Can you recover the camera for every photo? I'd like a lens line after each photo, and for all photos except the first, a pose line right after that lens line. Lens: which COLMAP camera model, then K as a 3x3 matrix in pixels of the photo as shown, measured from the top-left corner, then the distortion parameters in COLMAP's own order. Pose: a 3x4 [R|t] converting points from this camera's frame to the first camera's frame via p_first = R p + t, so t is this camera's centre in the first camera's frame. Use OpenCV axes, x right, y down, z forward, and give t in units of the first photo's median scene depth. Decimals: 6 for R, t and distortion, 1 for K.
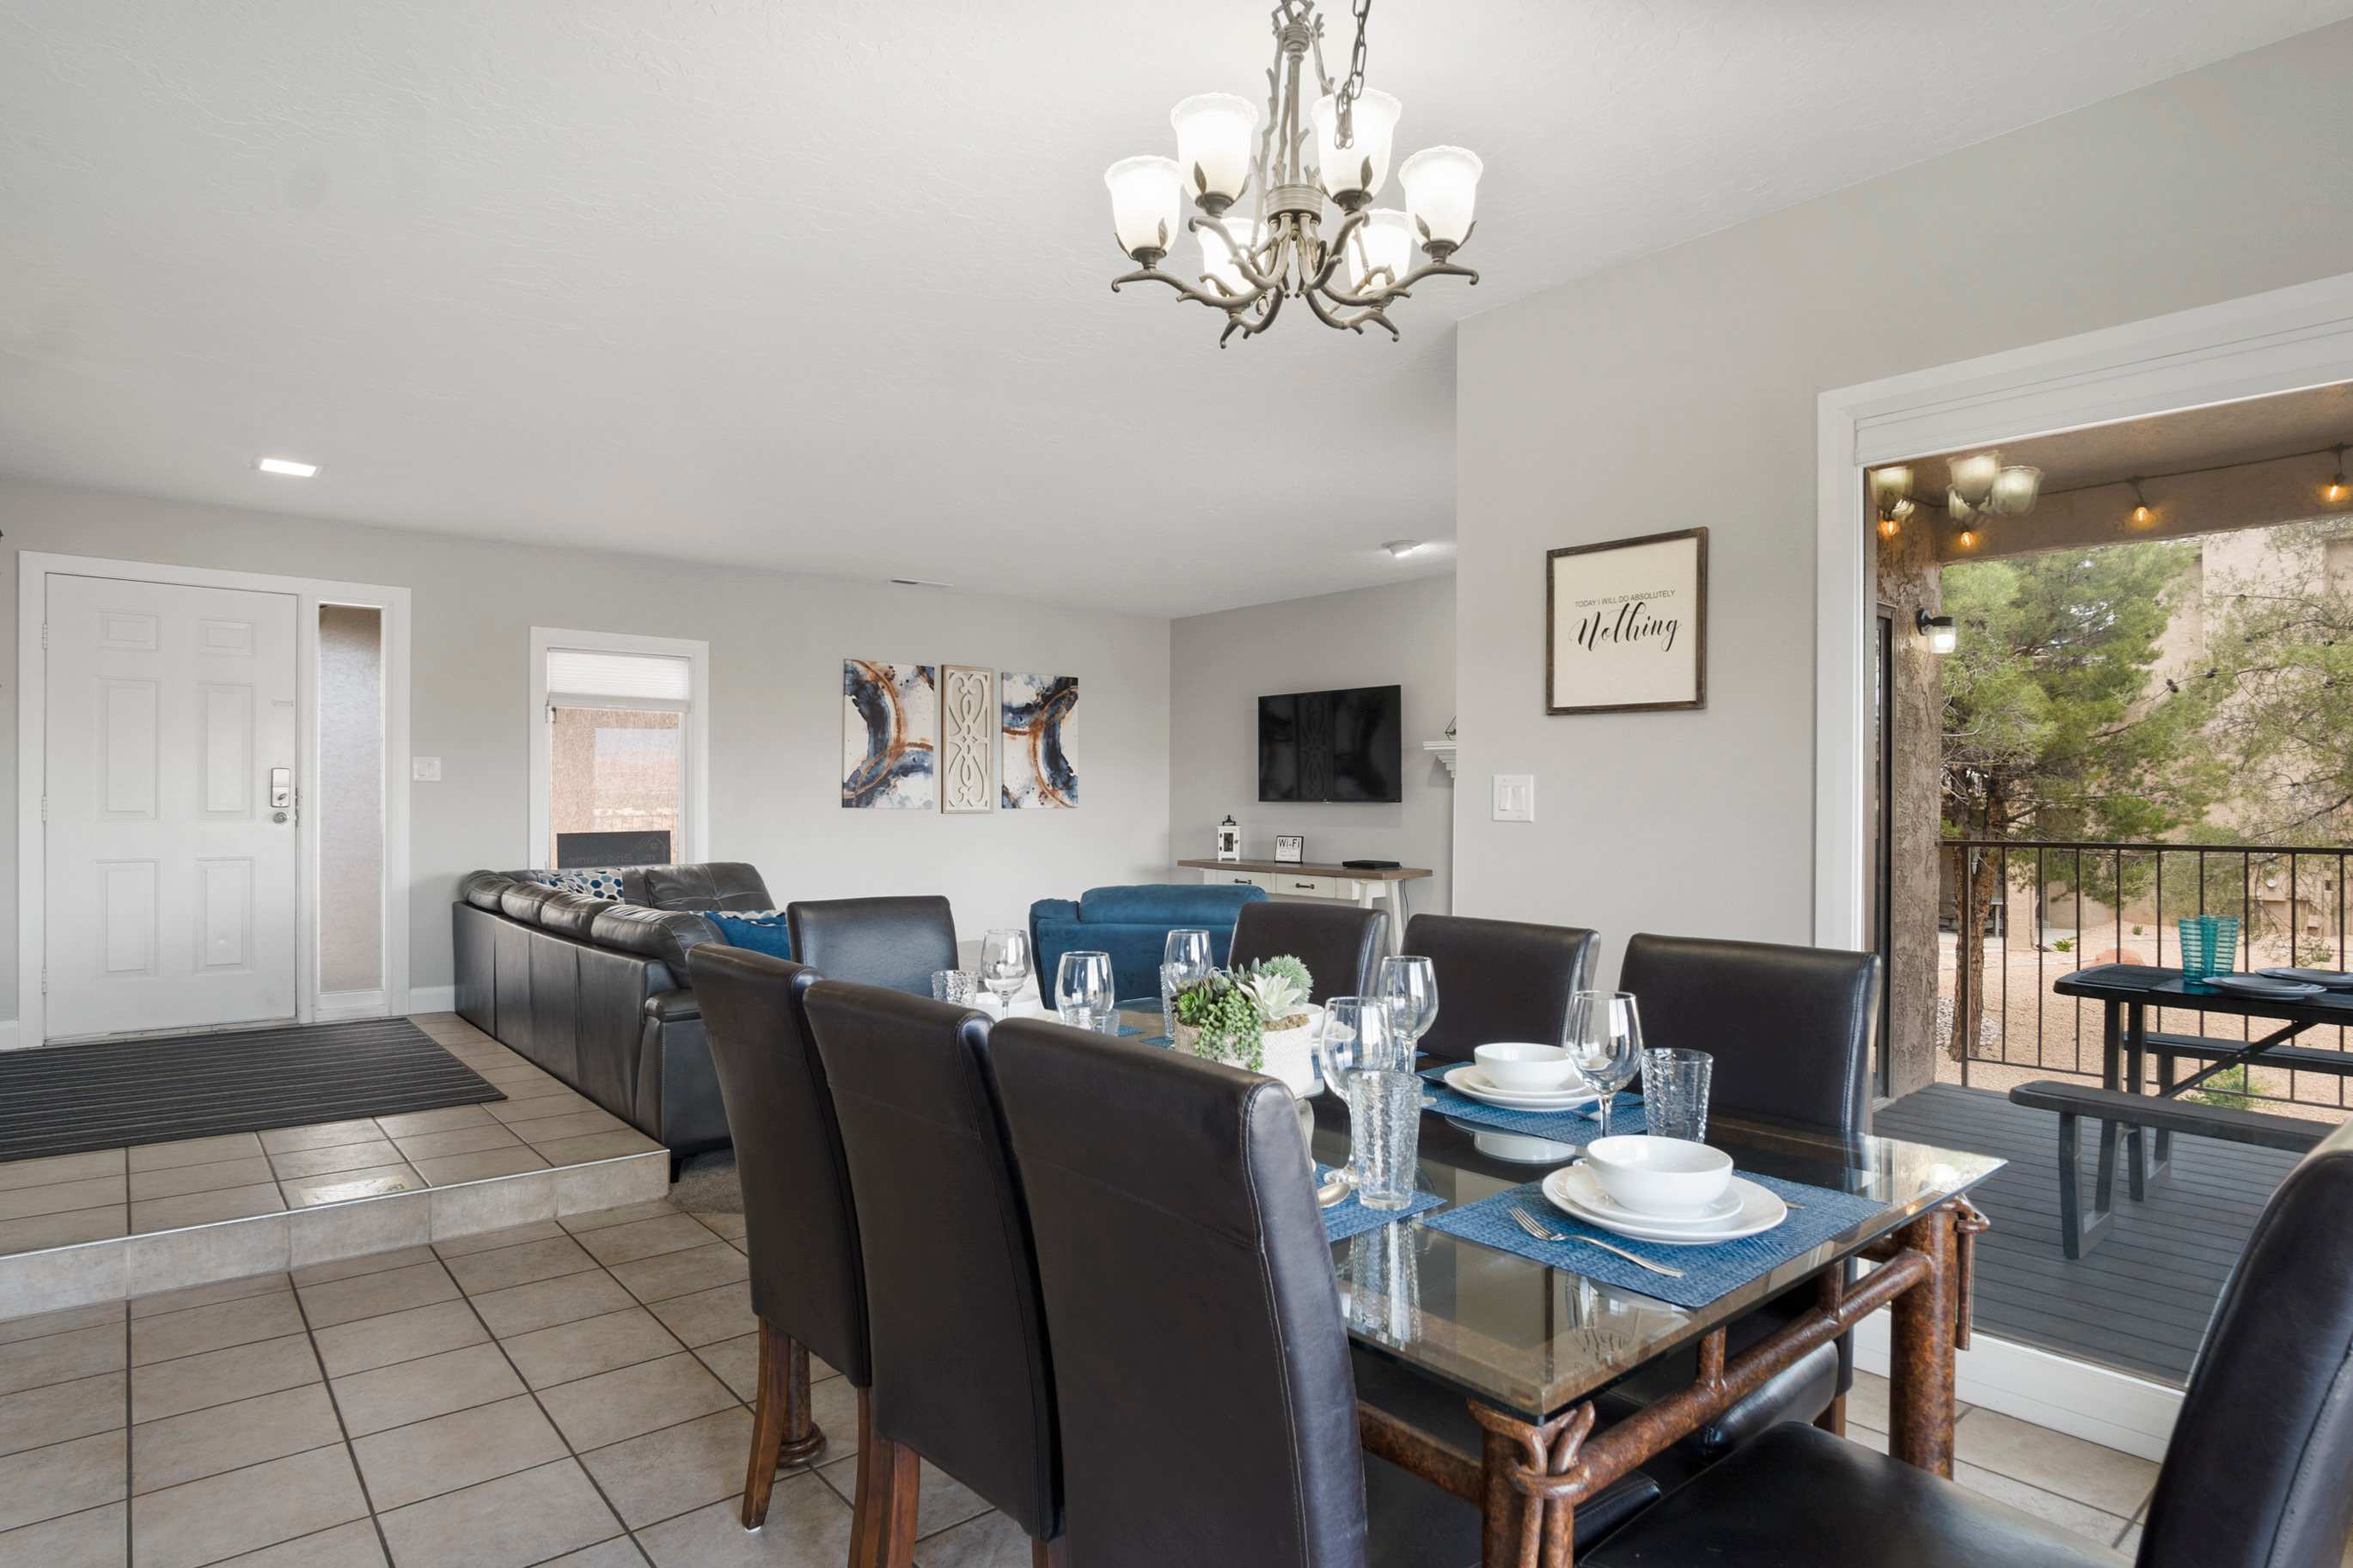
lens RADIAL K [[1261.6, 0, 1177.7], [0, 1261.6, 788.8], [0, 0, 1]] dist [-0.003140, -0.000045]
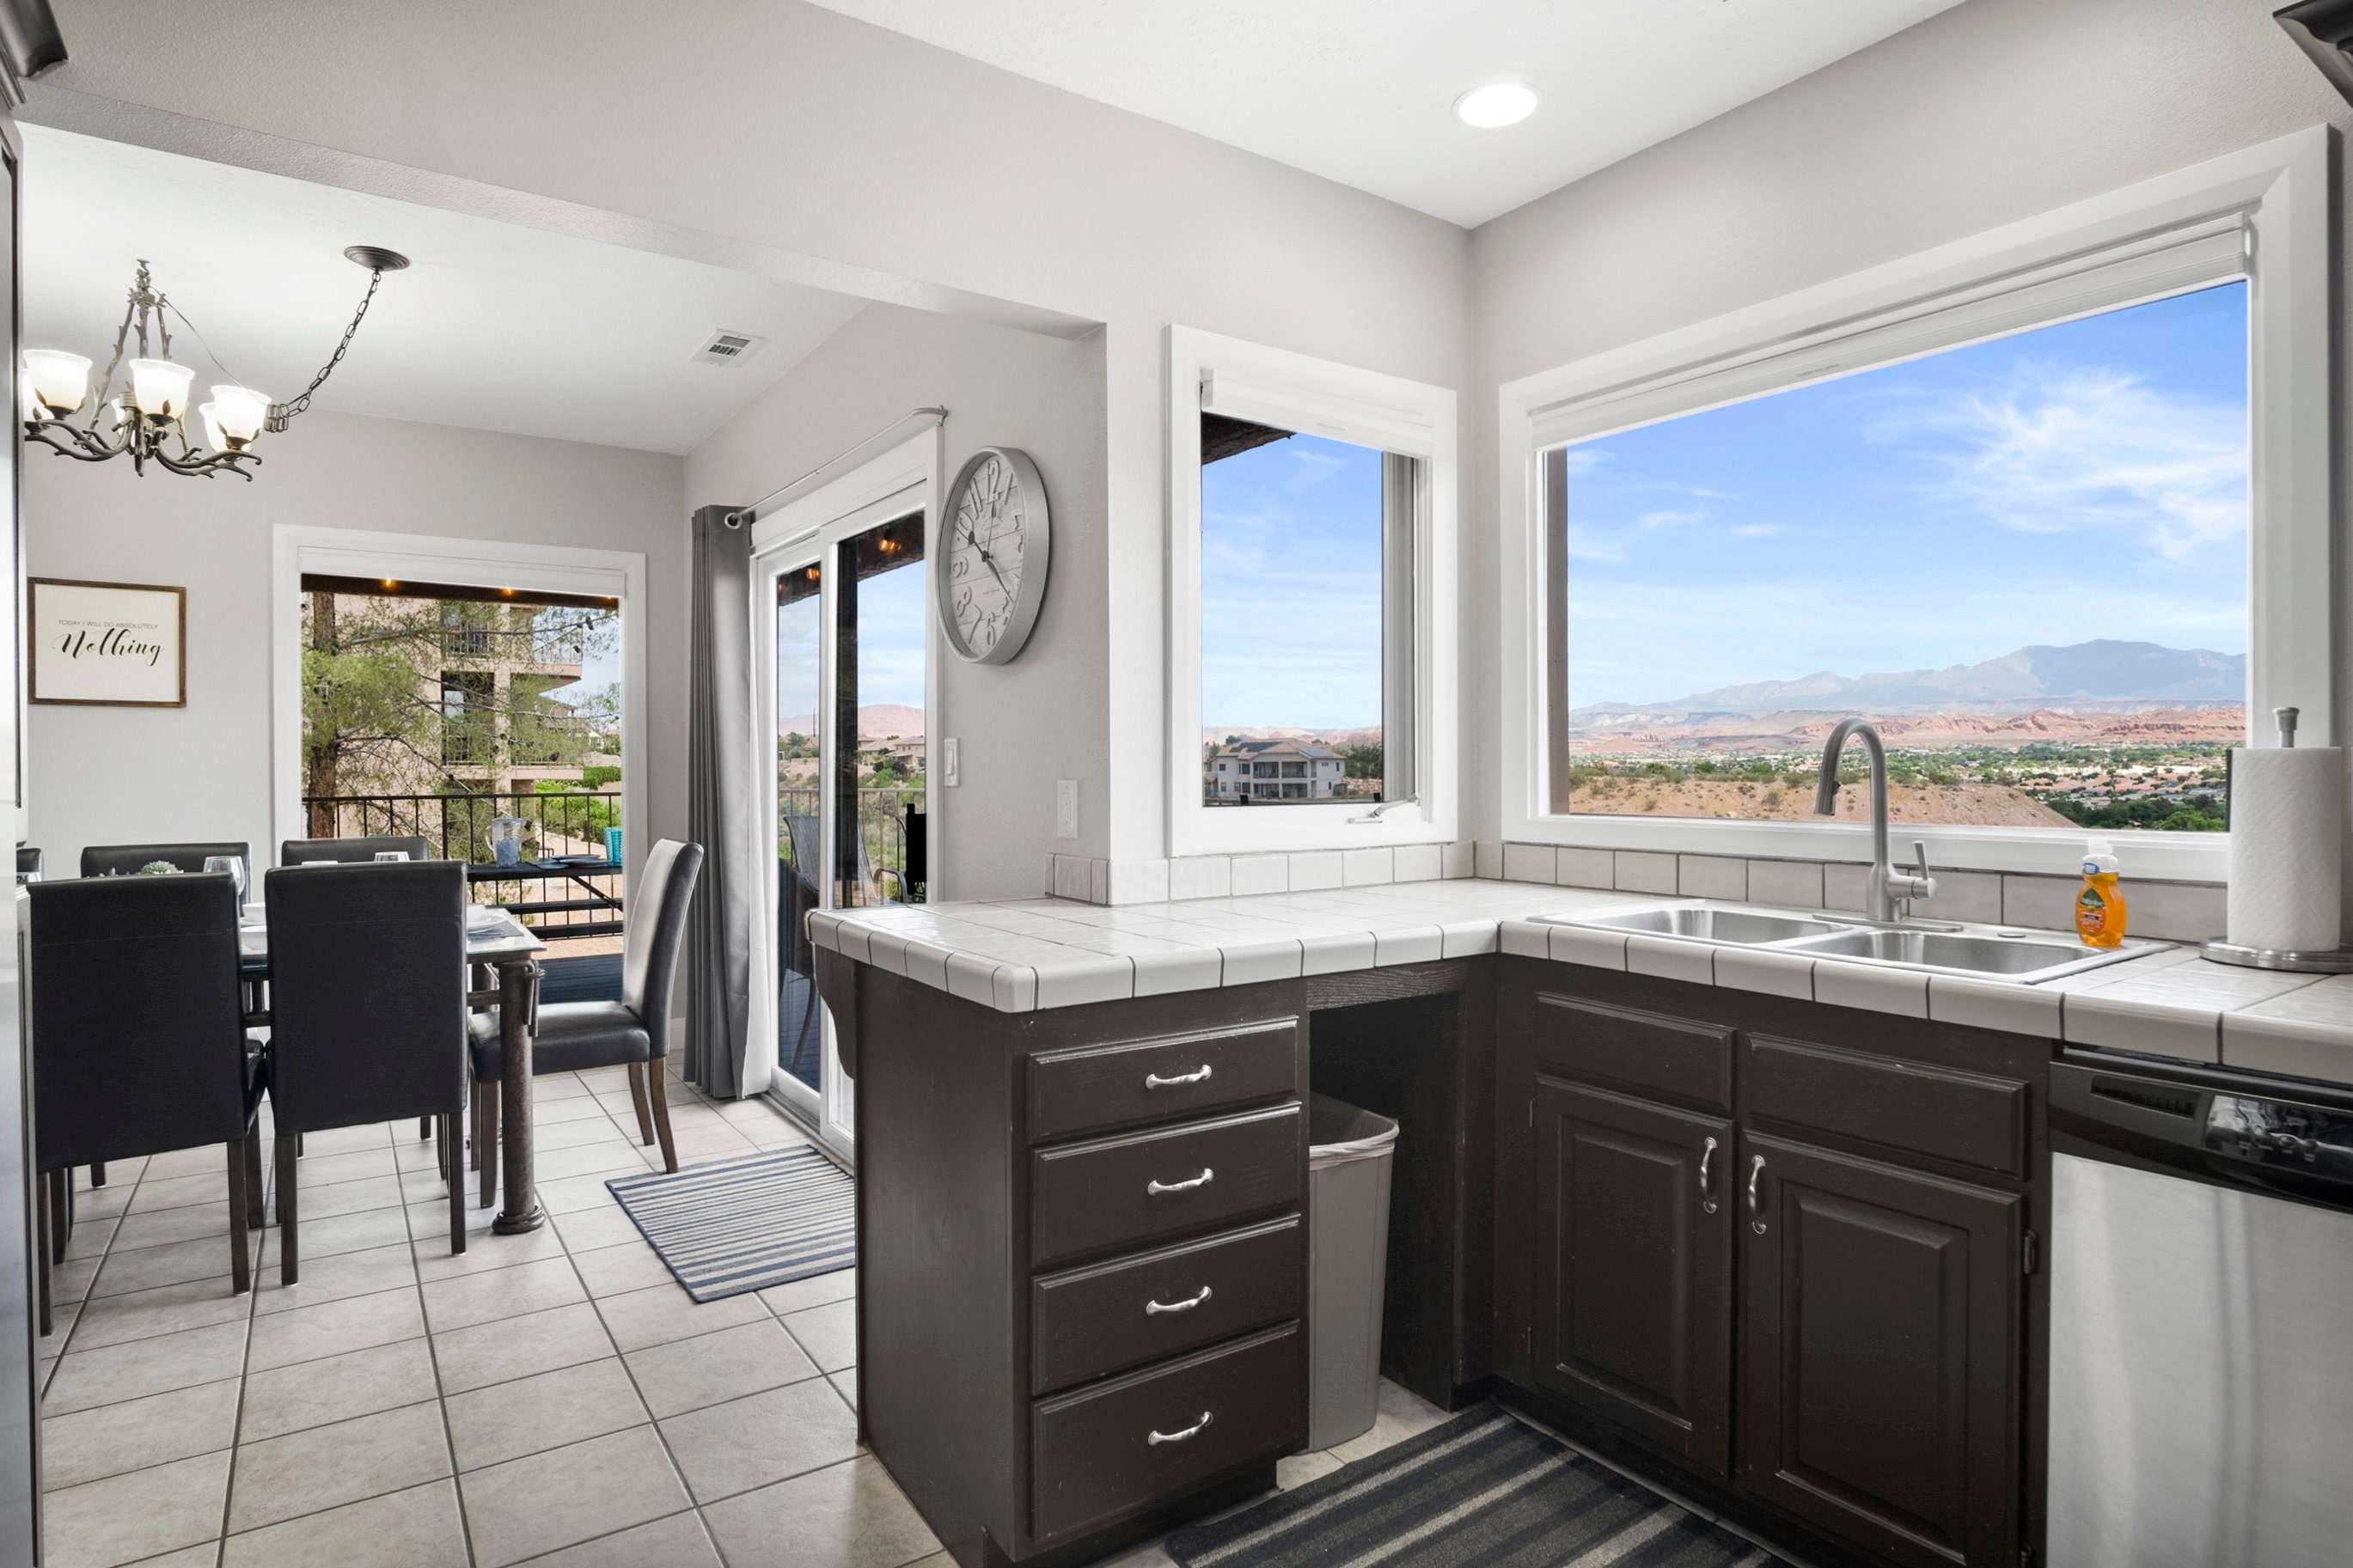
lens RADIAL K [[1261.6, 0, 1179.8], [0, 1261.6, 773.7], [0, 0, 1]] dist [-0.003140, -0.000045]
pose [[0.092693, -0.018756, 0.995518, -0.963137], [-0.001756, 0.999818, 0.019001, -0.014470], [-0.995693, -0.003509, 0.092643, -0.323437]]
